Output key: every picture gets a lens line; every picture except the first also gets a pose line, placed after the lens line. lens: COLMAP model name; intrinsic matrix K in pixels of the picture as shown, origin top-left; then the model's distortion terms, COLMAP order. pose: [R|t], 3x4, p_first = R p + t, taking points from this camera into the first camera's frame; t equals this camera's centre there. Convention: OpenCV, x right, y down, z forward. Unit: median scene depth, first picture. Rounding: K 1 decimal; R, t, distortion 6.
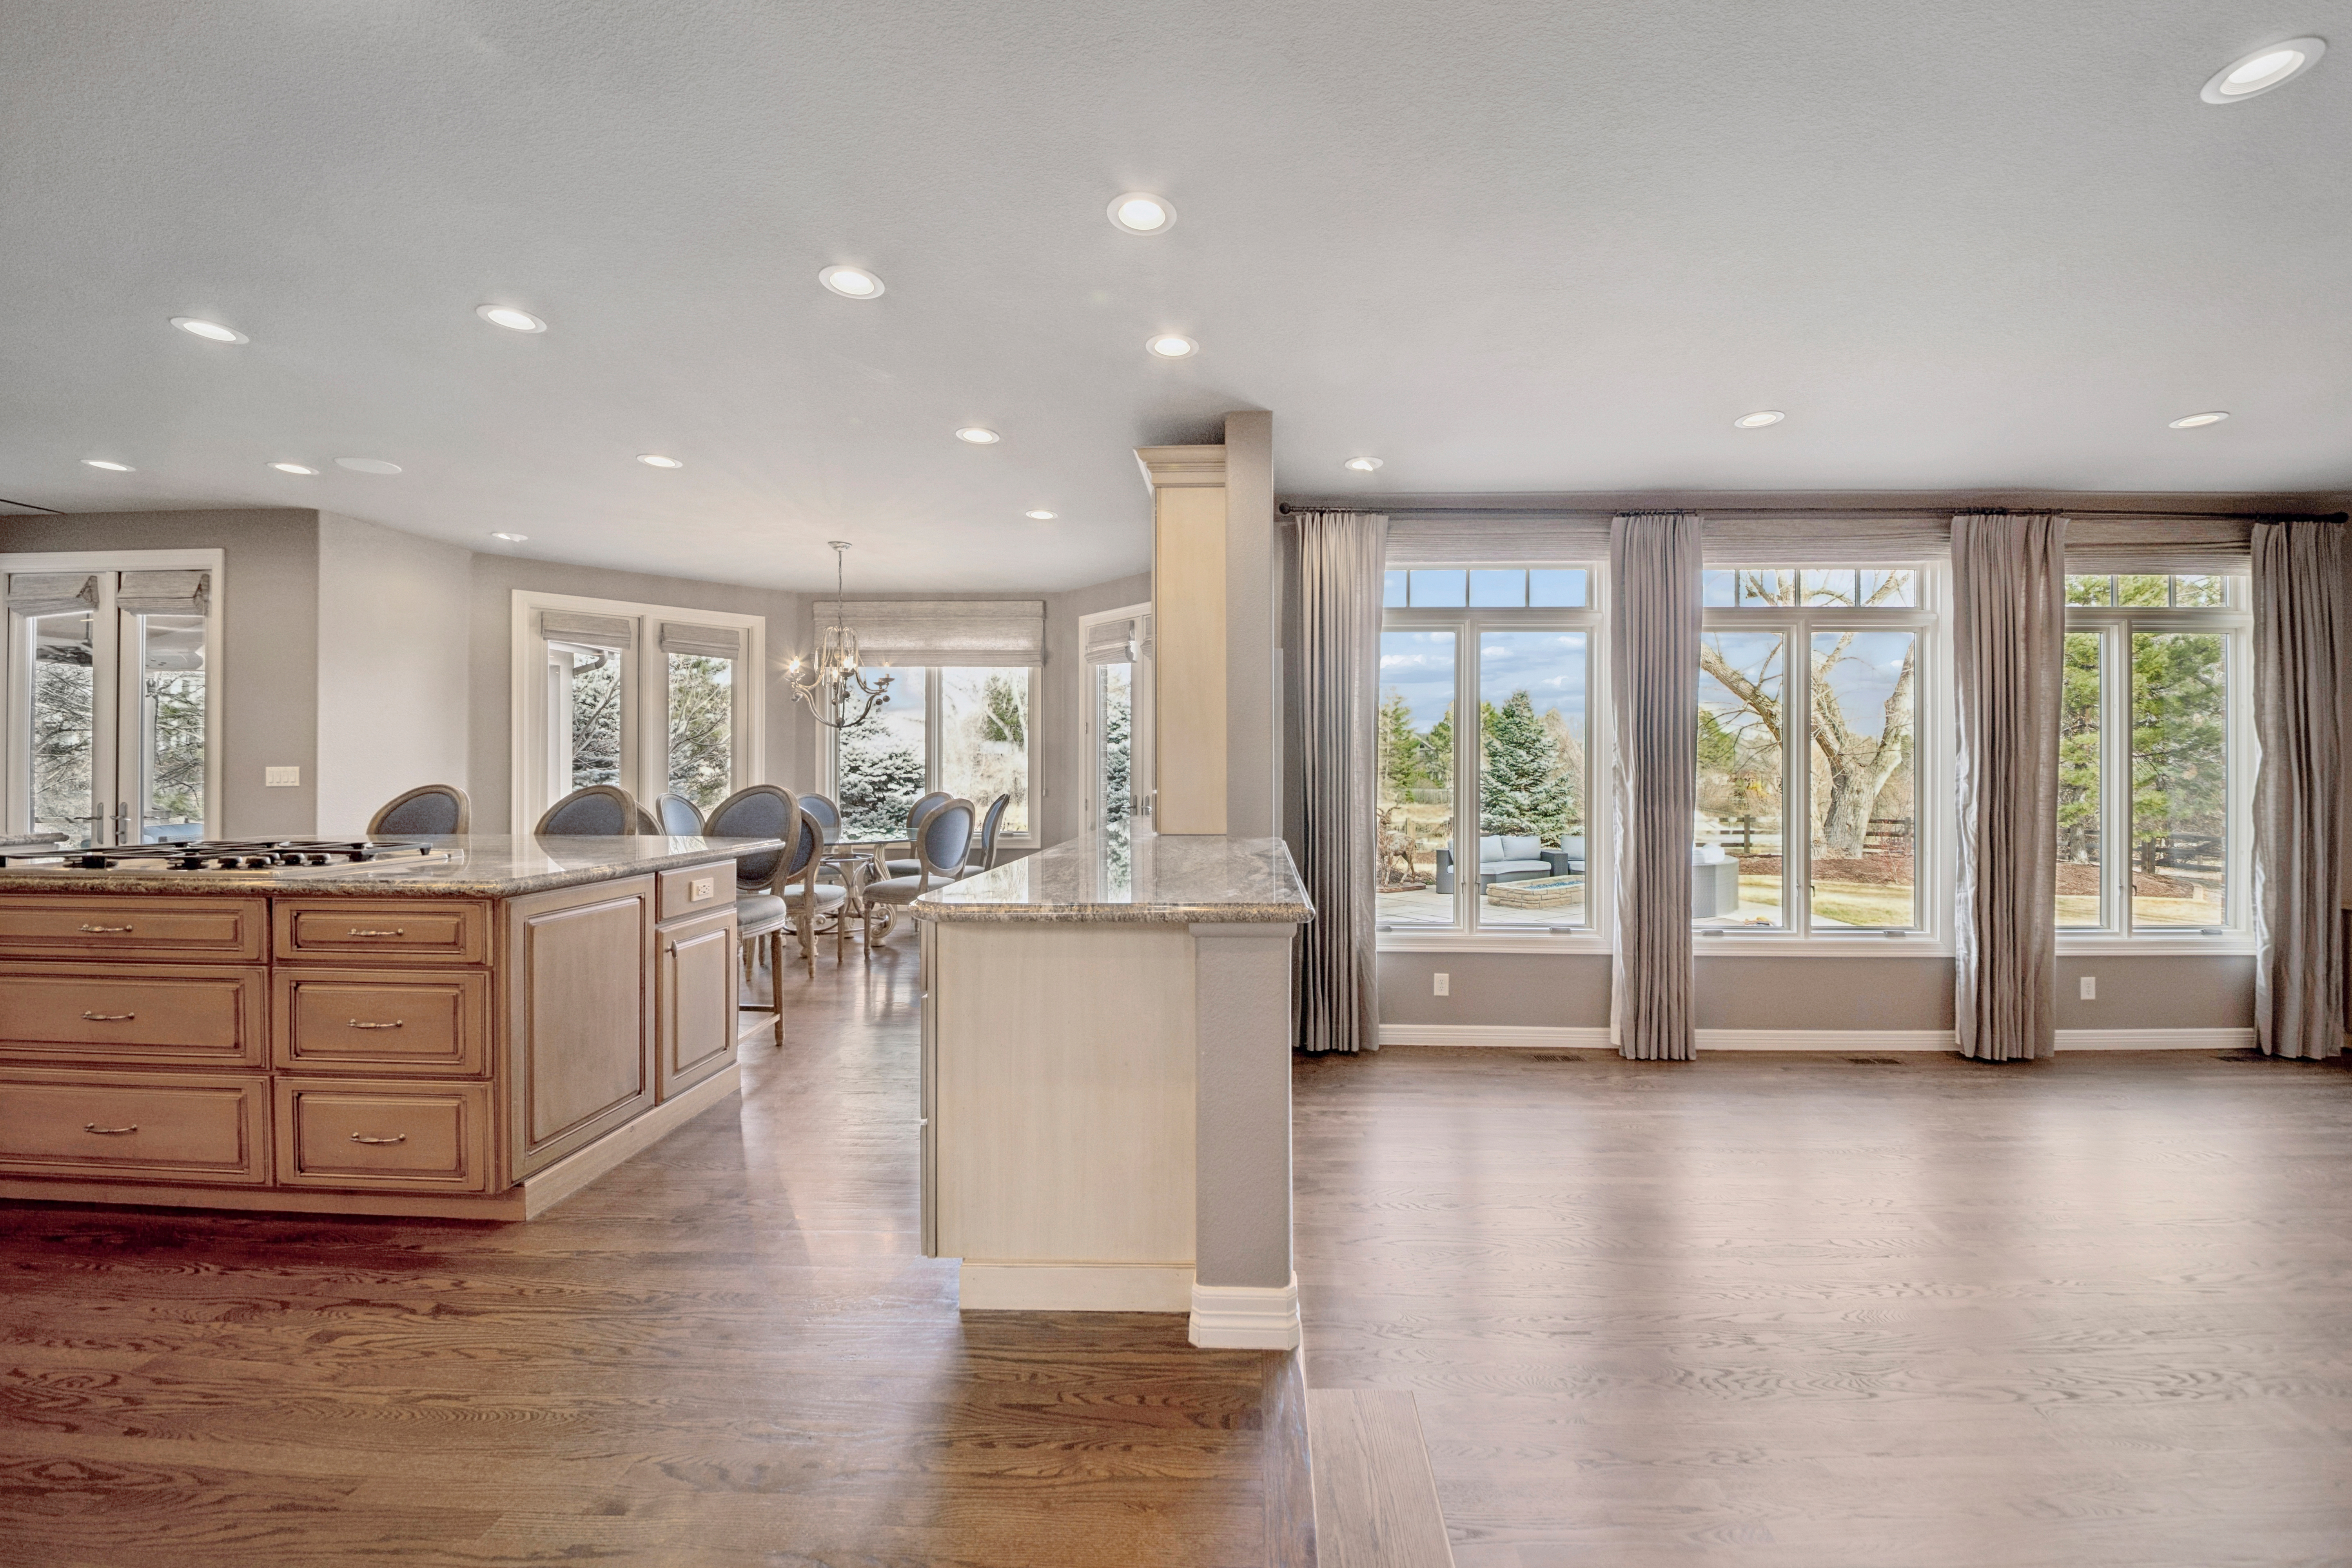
lens RADIAL K [[895.2, 0, 1219.3], [0, 895.2, 773.8], [0, 0, 1]] dist [0.016360, -0.014949]
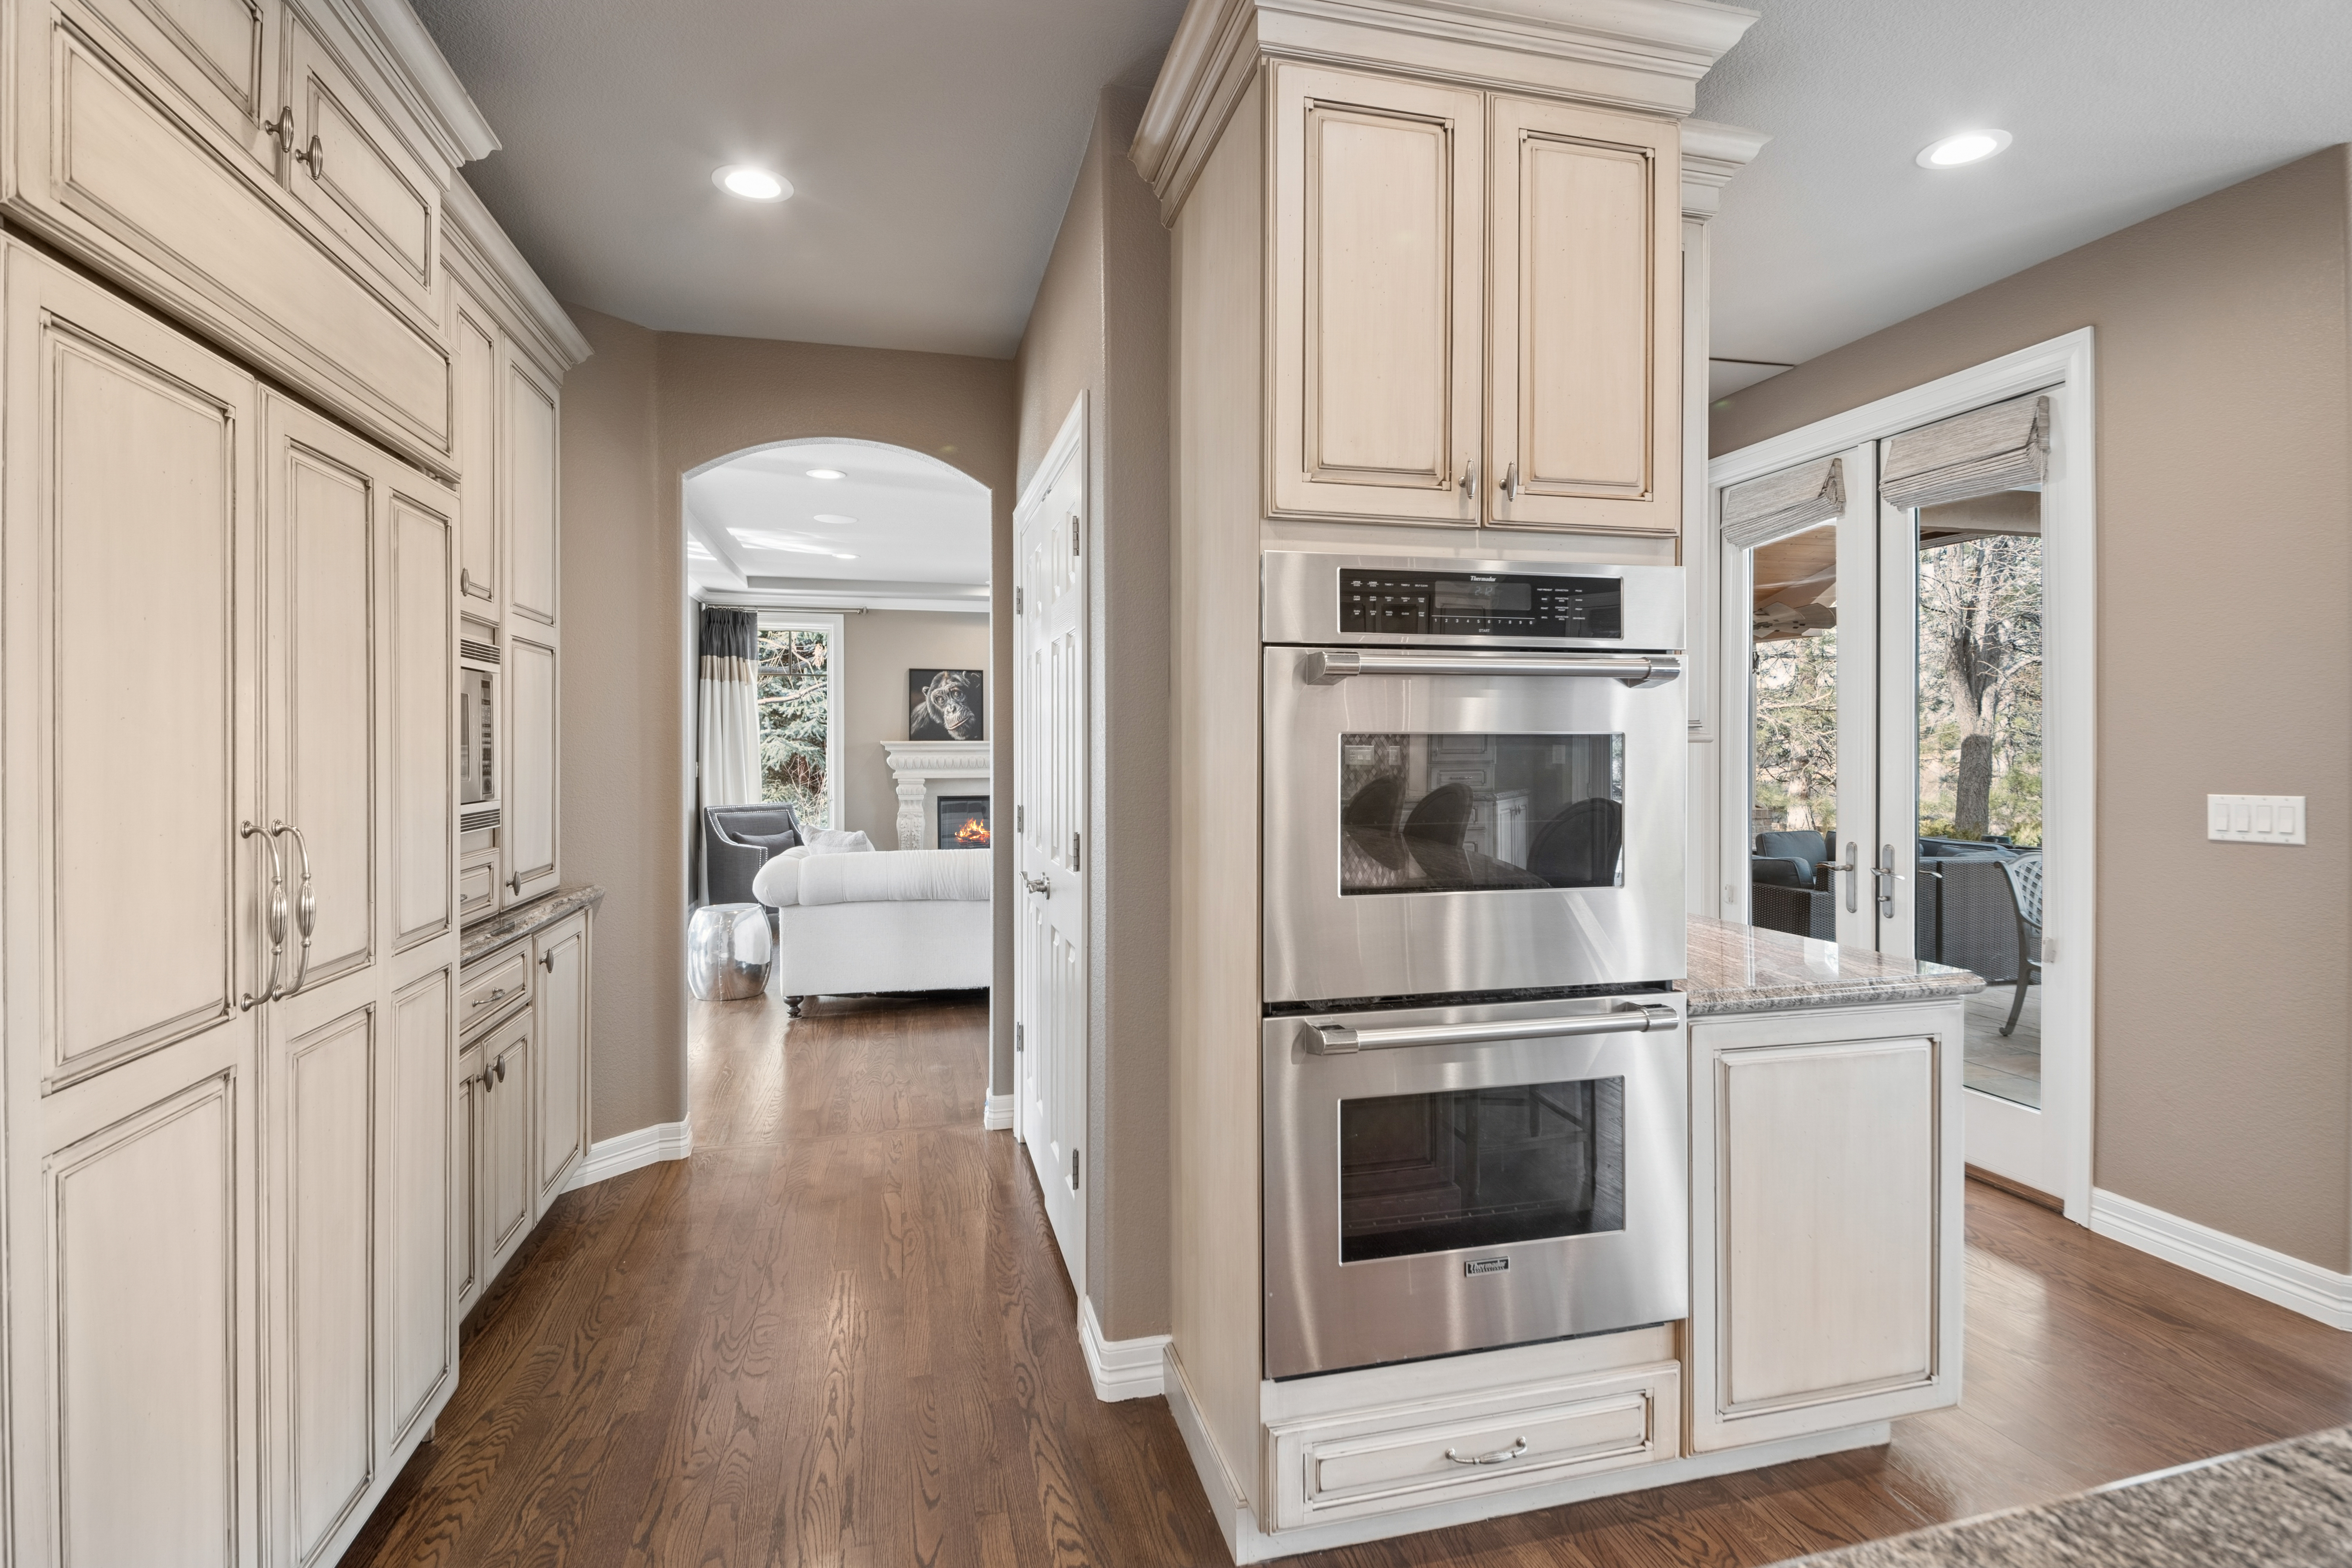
lens RADIAL K [[1124.7, 0, 1177.2], [0, 1124.7, 755.9], [0, 0, 1]] dist [0.020768, -0.000235]
pose [[0.271166, 0.002684, -0.962529, -0.727472], [0.002006, 0.999992, 0.003354, -0.030396], [0.962531, -0.002841, 0.271158, 0.400885]]
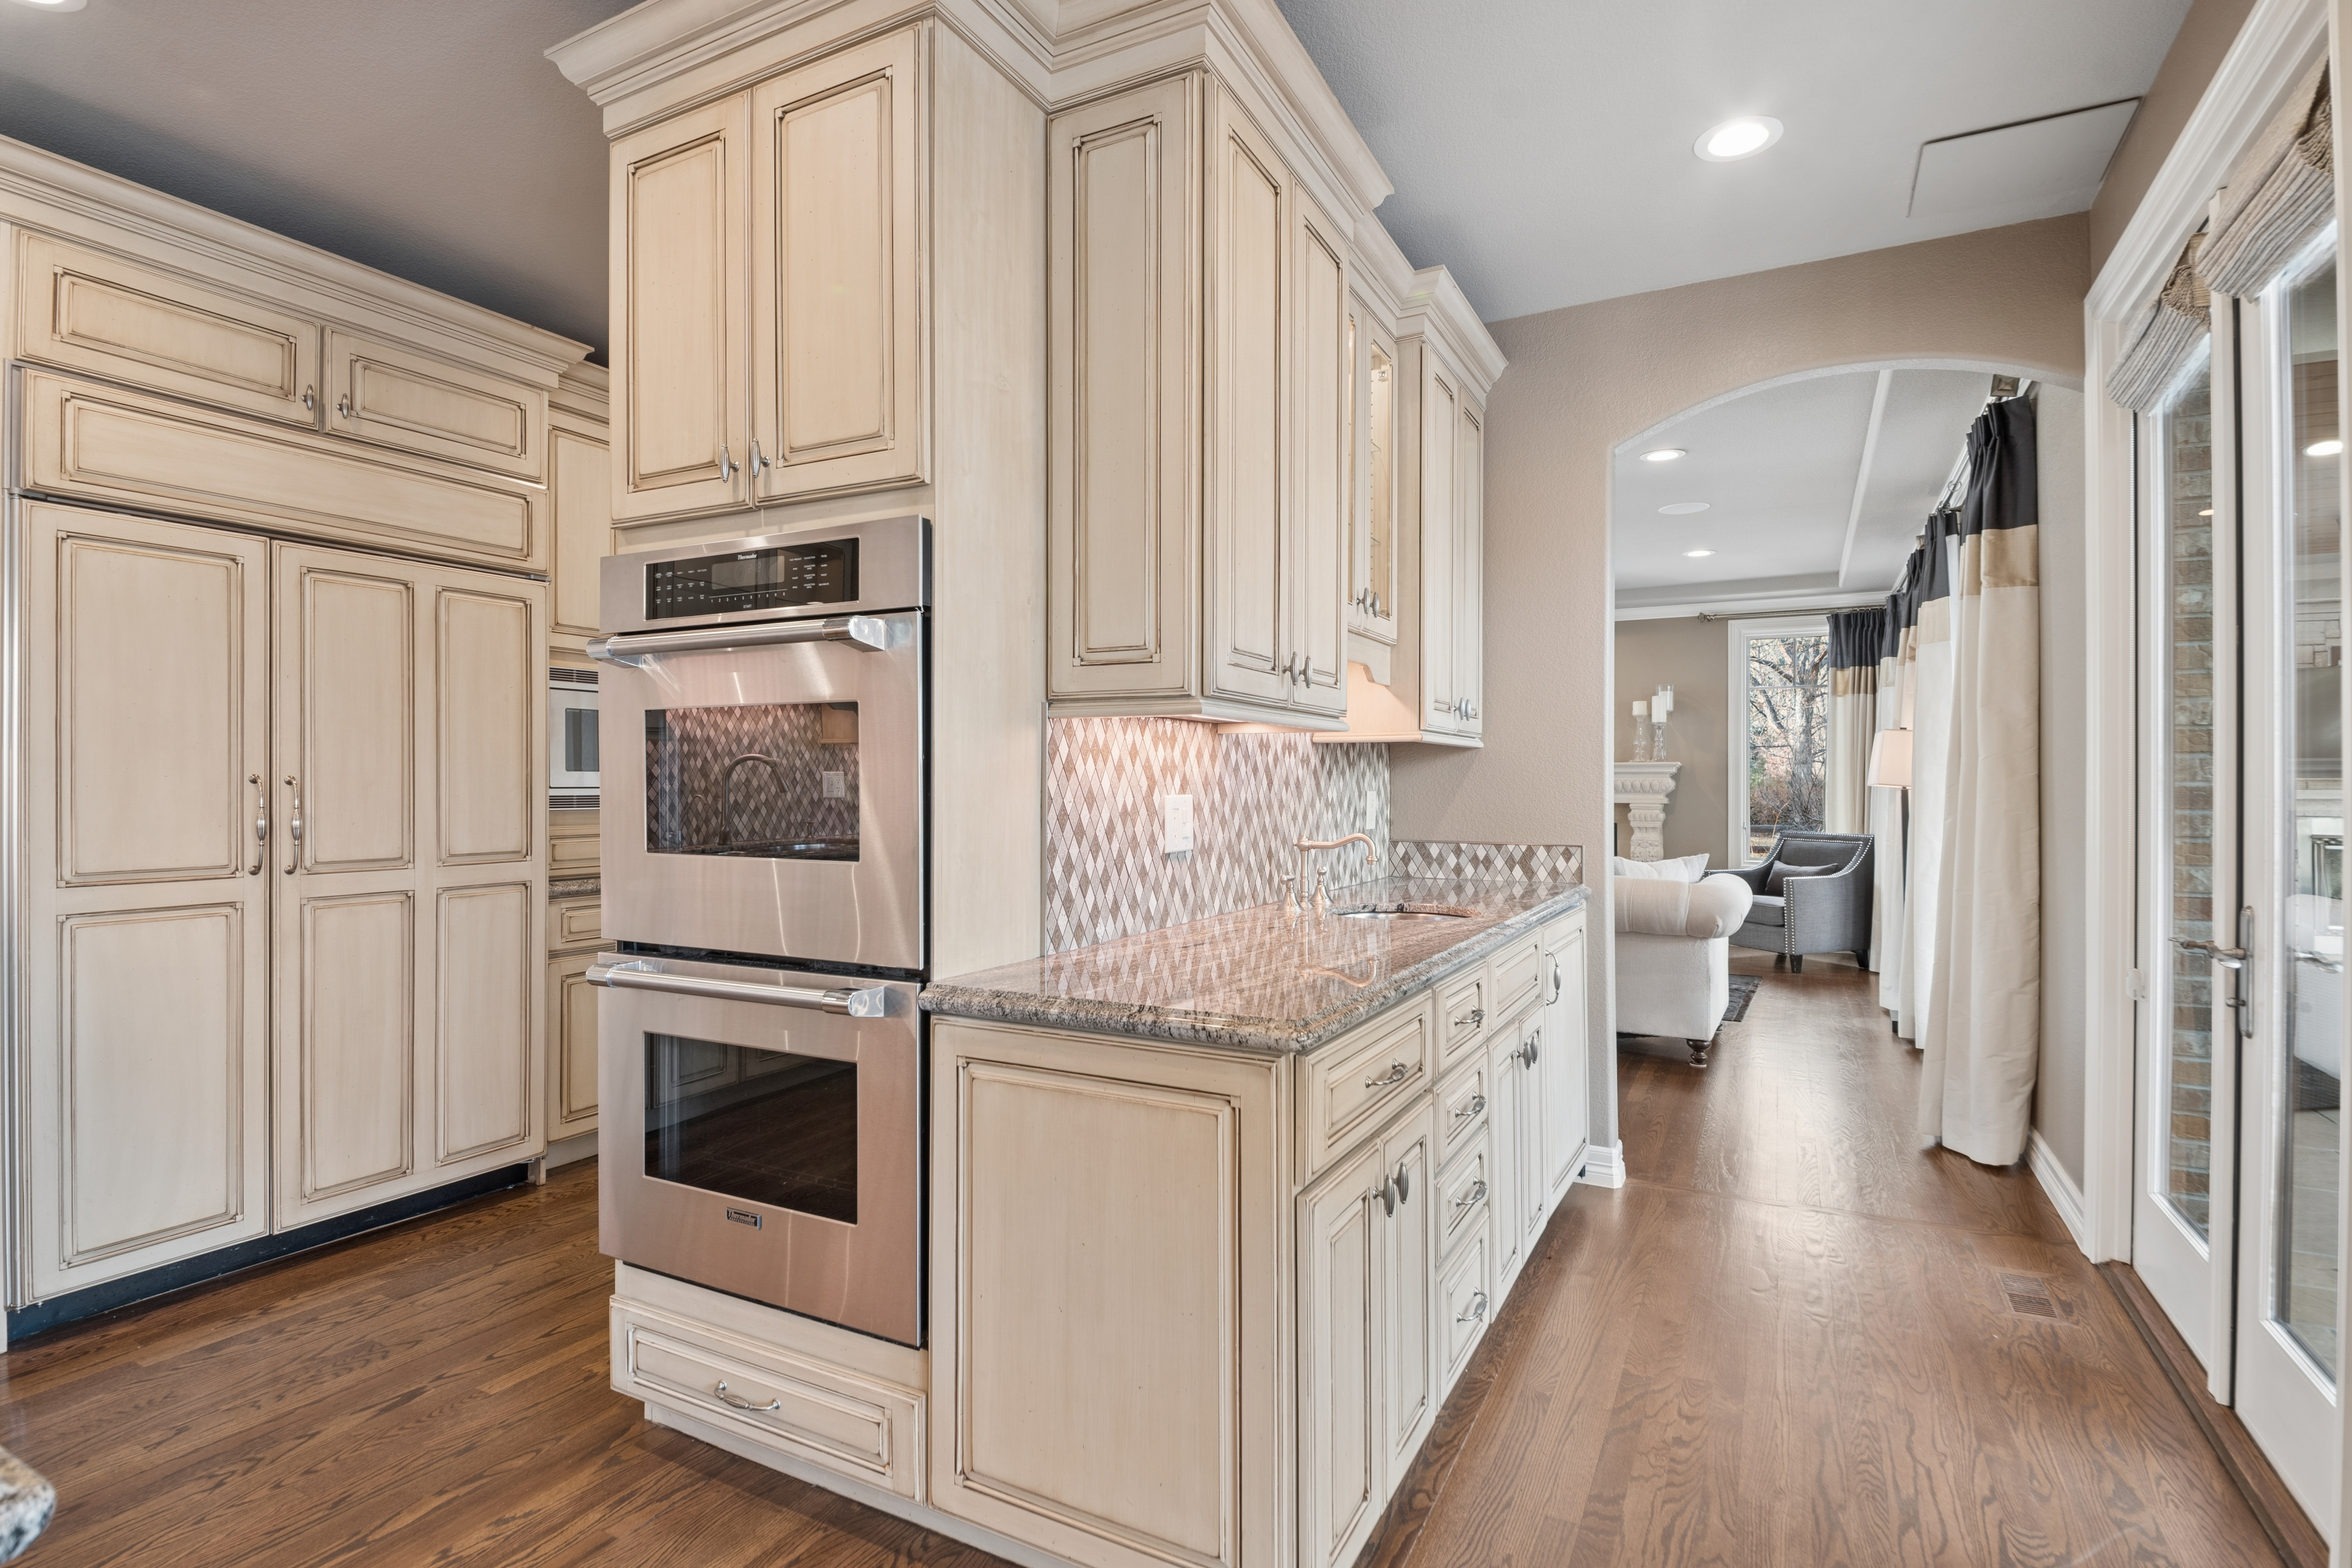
lens RADIAL K [[1149.1, 0, 1176.0], [0, 1149.1, 784.0], [0, 0, 1]] dist [0.011028, -0.000773]
pose [[-0.443470, -0.003845, -0.896281, -0.771954], [-0.004983, 0.999986, -0.001824, -0.008620], [0.896275, 0.003657, -0.443483, 0.925147]]
